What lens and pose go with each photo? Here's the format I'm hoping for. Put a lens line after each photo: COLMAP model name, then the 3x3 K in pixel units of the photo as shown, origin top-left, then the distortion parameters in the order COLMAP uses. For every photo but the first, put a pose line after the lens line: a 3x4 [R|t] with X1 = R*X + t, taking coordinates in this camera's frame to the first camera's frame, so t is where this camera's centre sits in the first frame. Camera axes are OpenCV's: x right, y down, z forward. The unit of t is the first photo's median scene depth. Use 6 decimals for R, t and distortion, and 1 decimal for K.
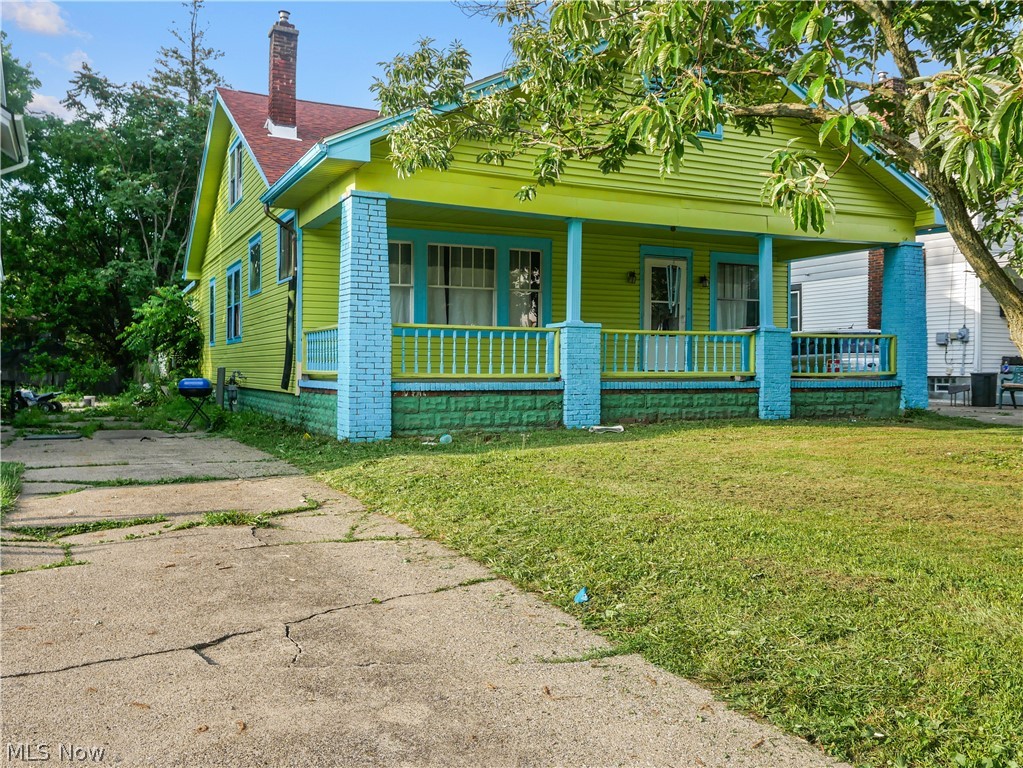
lens RADIAL K [[835.8, 0, 511.5], [0, 835.8, 384.0], [0, 0, 1]] dist [-0.001409, 0.001003]
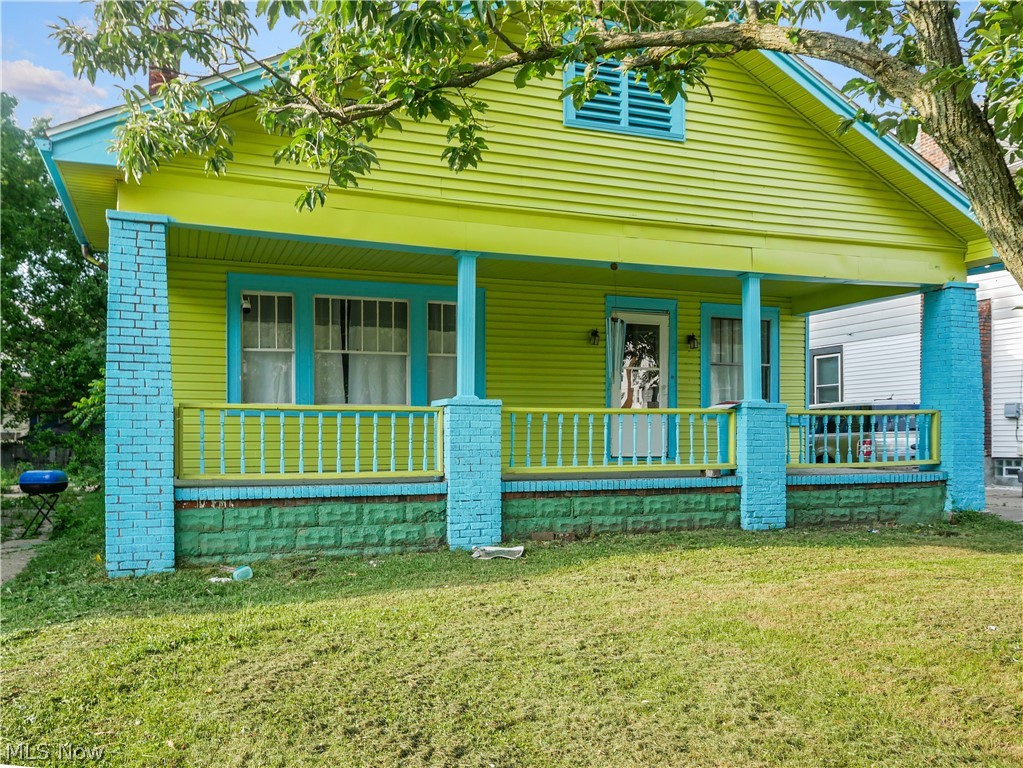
lens RADIAL K [[870.3, 0, 511.9], [0, 870.3, 459.0], [0, 0, 1]] dist [0.000466, -0.002634]
pose [[0.998429, -0.004754, -0.055833, 0.143840], [0.004952, 0.999982, 0.003418, -0.022698], [0.055816, -0.003689, 0.998434, 0.243151]]
